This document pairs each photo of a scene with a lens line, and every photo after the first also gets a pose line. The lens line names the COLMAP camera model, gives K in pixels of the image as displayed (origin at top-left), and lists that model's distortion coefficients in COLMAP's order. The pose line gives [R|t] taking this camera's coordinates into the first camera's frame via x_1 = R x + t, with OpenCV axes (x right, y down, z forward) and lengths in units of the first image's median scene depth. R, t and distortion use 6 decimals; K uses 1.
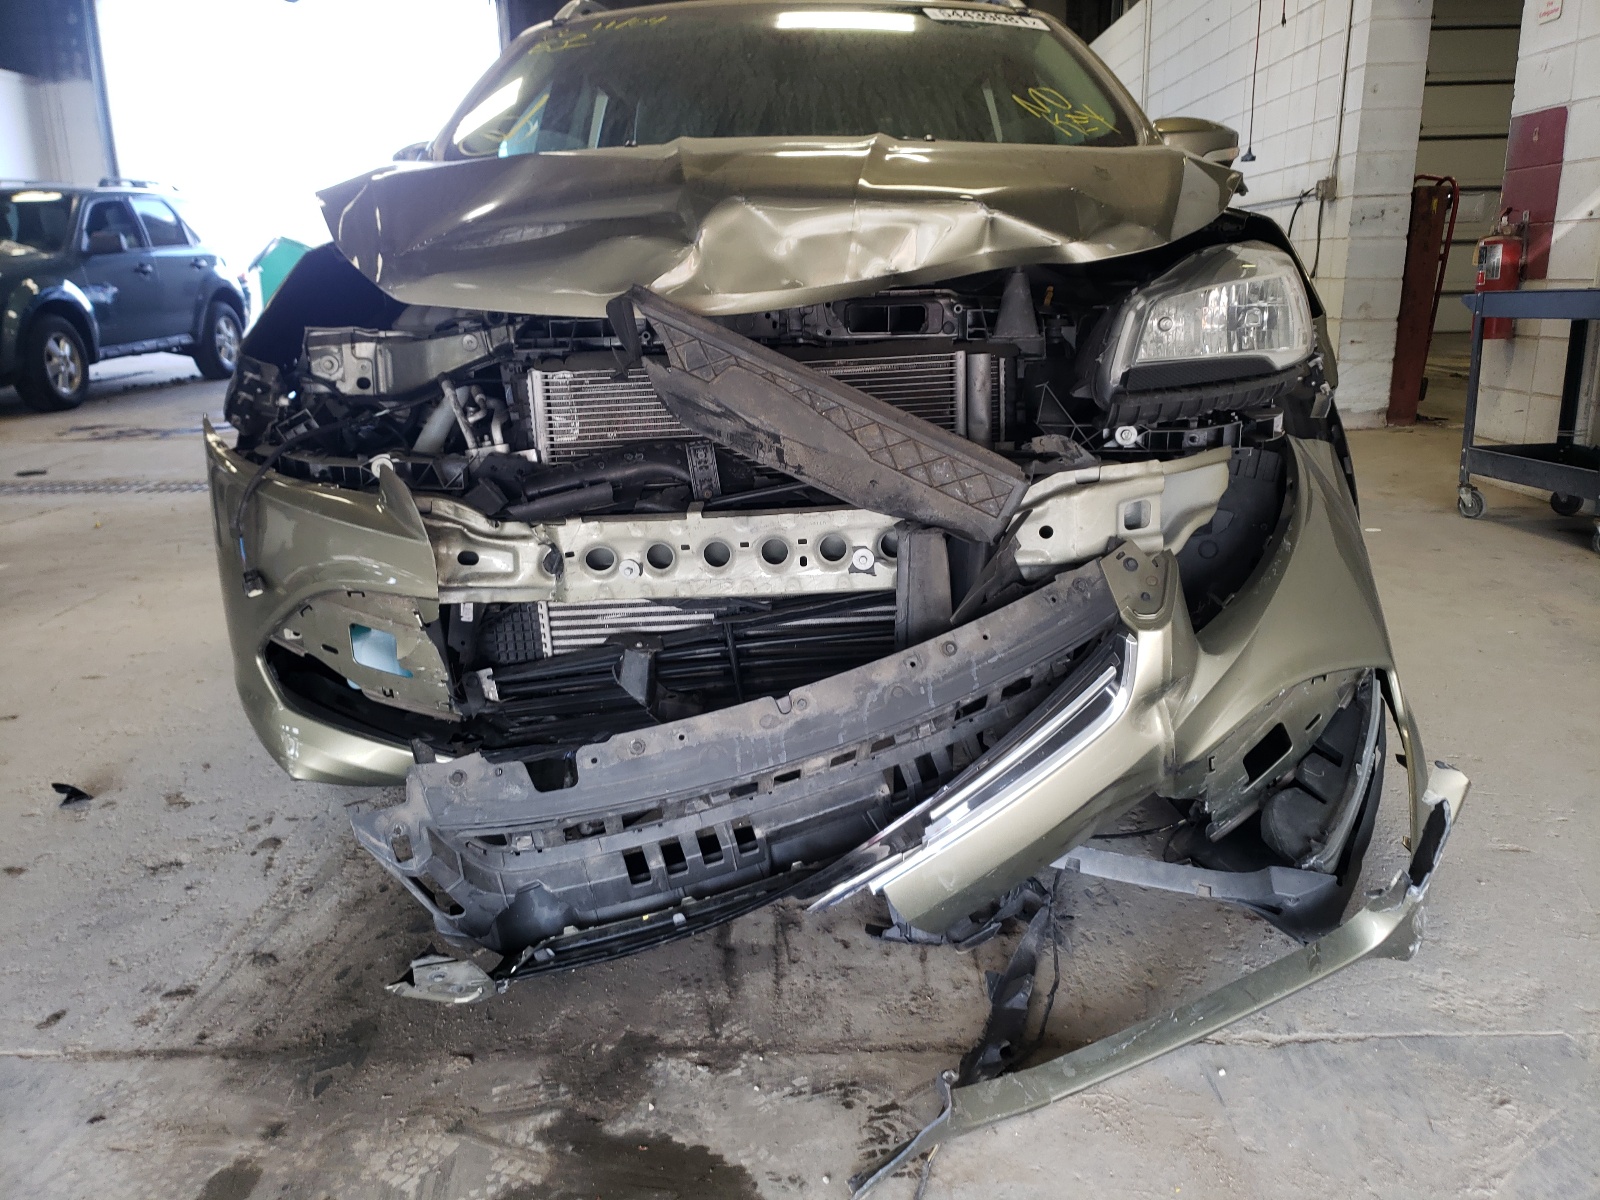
lens RADIAL K [[1252.7, 0, 803.2], [0, 1252.7, 587.0], [0, 0, 1]] dist [0.006337, 0.011339]
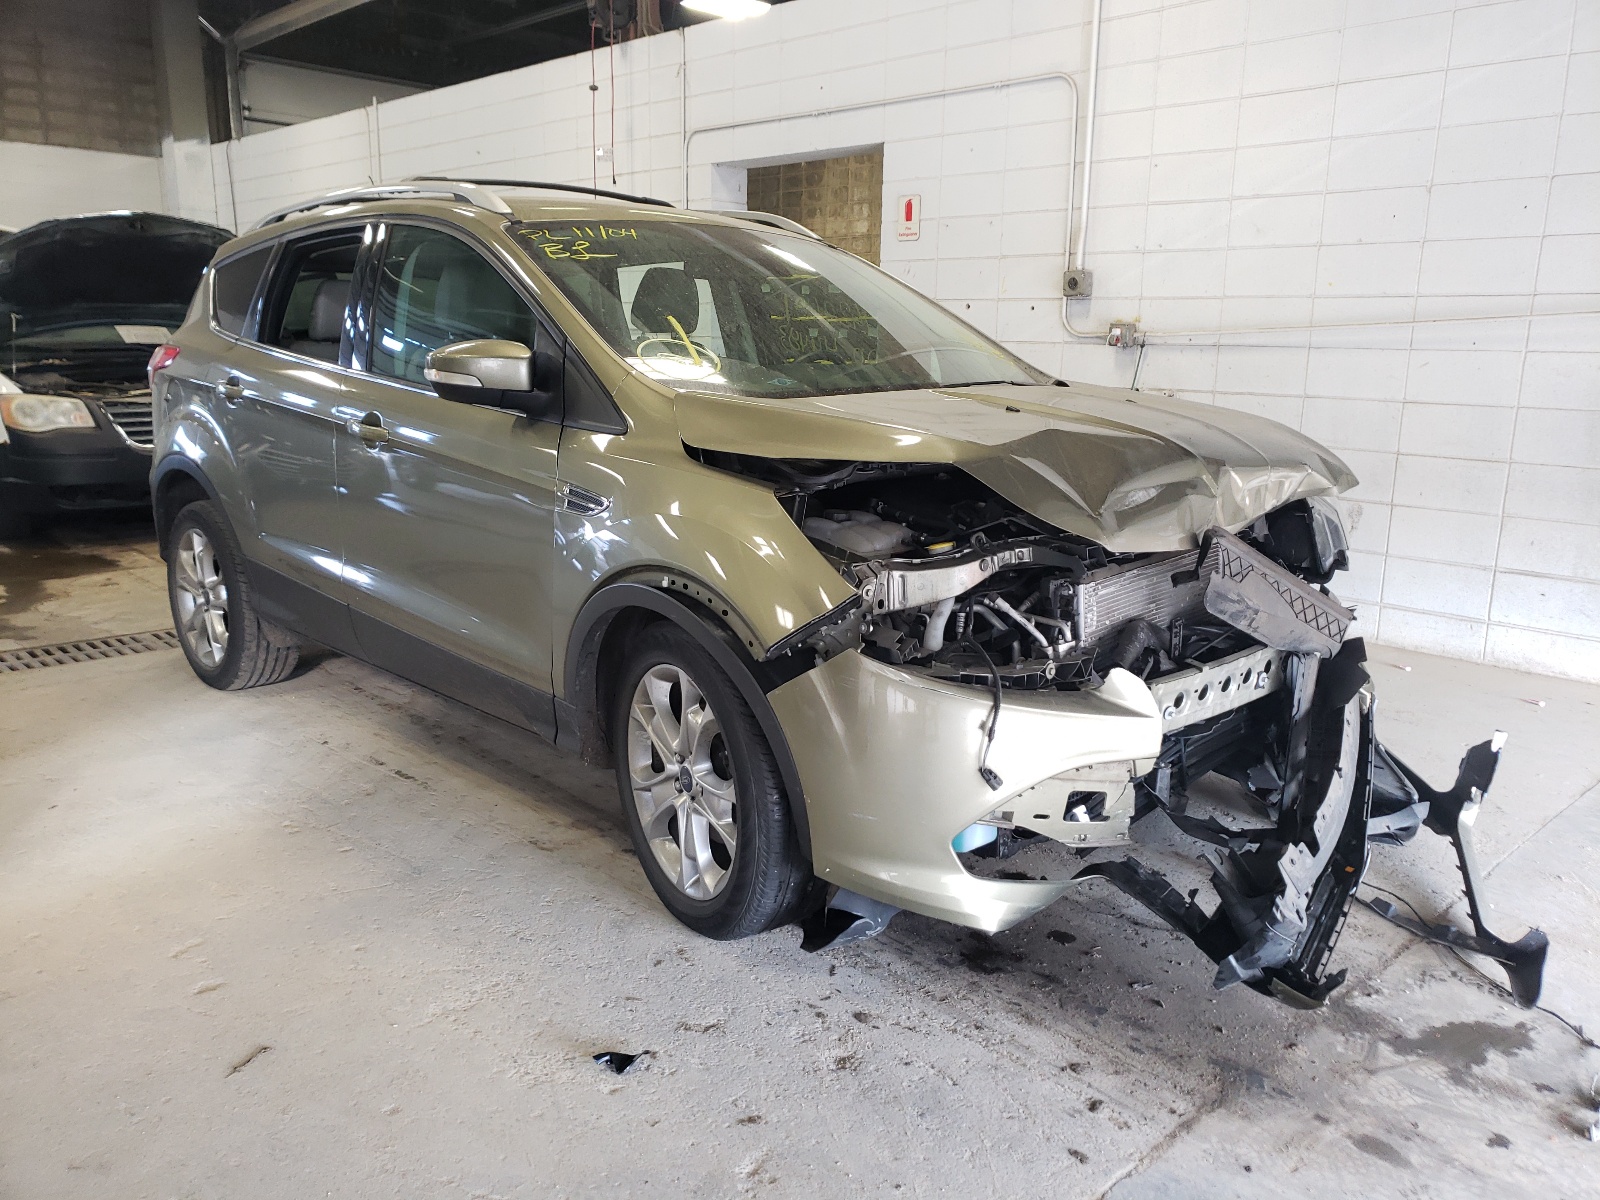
lens RADIAL K [[1252.7, 0, 809.8], [0, 1252.7, 603.1], [0, 0, 1]] dist [0.006337, 0.011339]
pose [[0.712295, -0.124696, 0.690715, -1.531458], [0.149472, 0.988467, 0.024308, -0.255994], [-0.685780, 0.085928, 0.722719, 0.238801]]
